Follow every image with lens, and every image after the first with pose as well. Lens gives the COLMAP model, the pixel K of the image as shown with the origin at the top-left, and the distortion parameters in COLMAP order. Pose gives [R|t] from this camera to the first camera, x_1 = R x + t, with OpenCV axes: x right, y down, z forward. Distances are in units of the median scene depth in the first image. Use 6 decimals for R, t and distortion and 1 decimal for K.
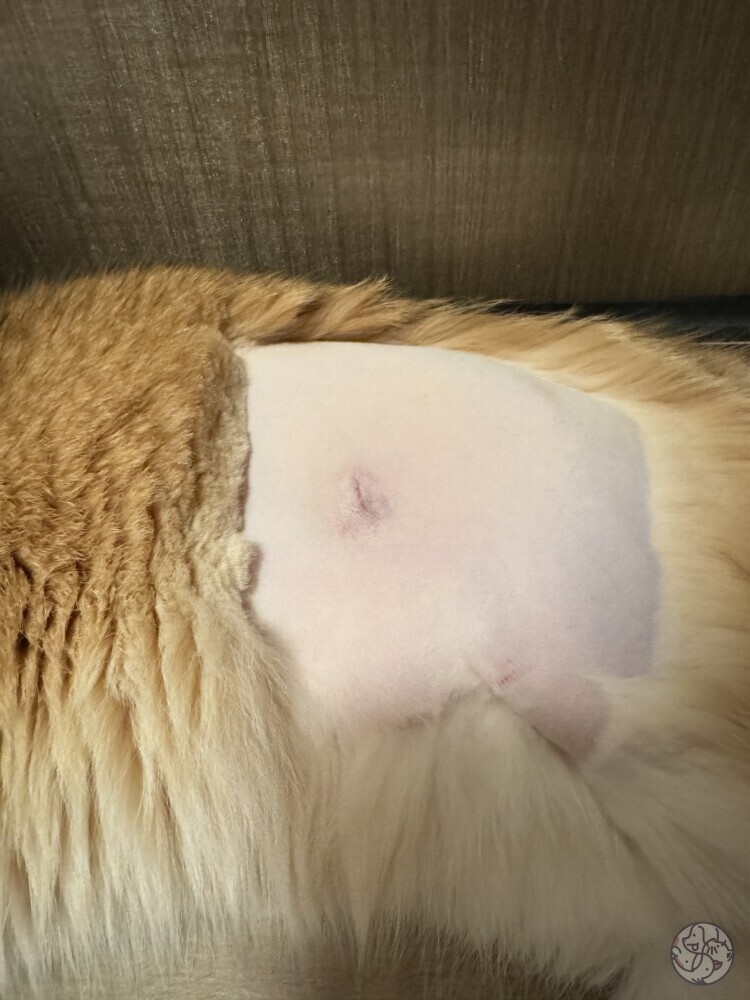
lens RADIAL K [[689.9, 0, 375.0], [0, 689.9, 500.0], [0, 0, 1]] dist [0.005640, 0.001723]
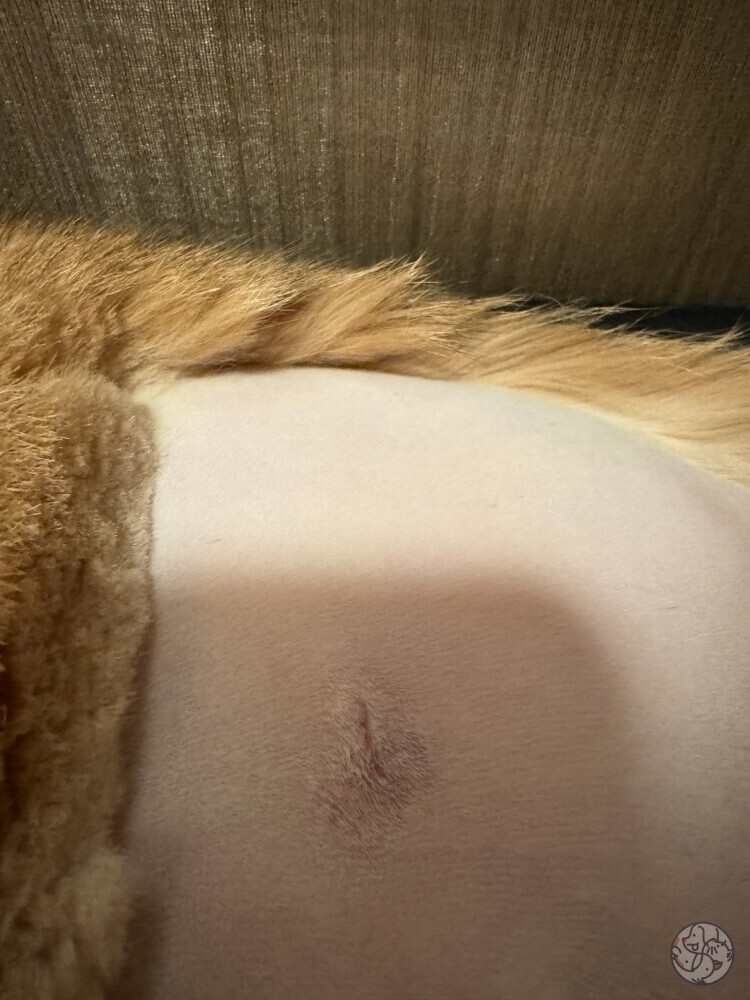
lens RADIAL K [[707.3, 0, 375.0], [0, 707.3, 500.0], [0, 0, 1]] dist [-0.008237, -0.000260]
pose [[0.997826, 0.041661, 0.051066, -0.043551], [-0.046281, 0.994598, 0.092910, -0.190474], [-0.046919, -0.095071, 0.994364, 0.436414]]
